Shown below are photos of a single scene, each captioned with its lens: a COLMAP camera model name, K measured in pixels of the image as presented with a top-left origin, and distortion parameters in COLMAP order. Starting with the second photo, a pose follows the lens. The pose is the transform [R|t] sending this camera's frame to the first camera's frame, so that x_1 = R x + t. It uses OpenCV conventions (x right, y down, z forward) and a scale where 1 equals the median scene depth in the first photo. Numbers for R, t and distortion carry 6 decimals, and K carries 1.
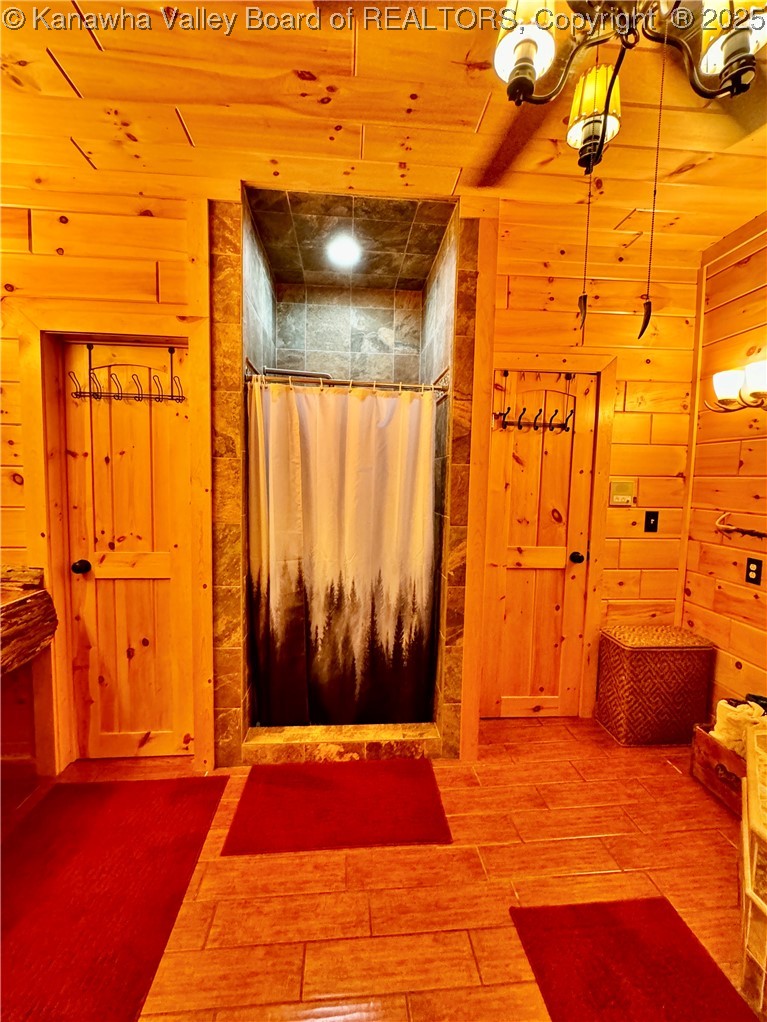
lens RADIAL K [[419.0, 0, 375.8], [0, 419.0, 509.3], [0, 0, 1]] dist [-0.000971, 0.000582]
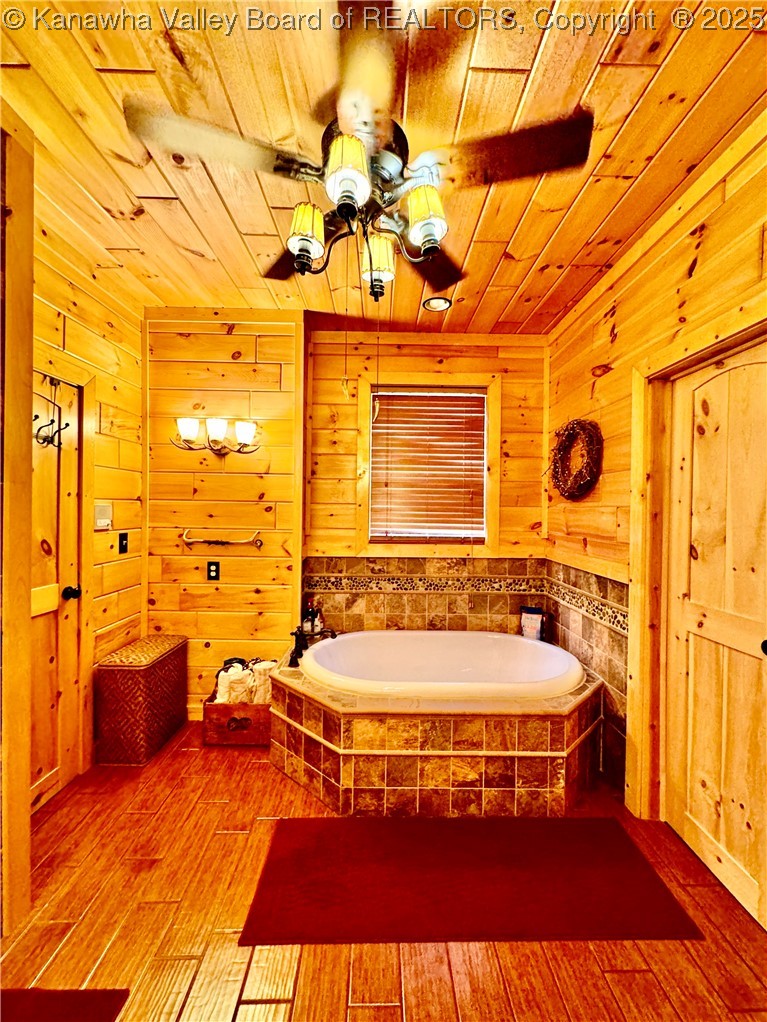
lens RADIAL K [[419.0, 0, 375.0], [0, 419.0, 511.6], [0, 0, 1]] dist [-0.000971, 0.000582]
pose [[0.096793, -0.025660, 0.994974, -0.322860], [0.064891, 0.997703, 0.019418, -0.029501], [-0.993187, 0.062685, 0.098235, 0.283331]]
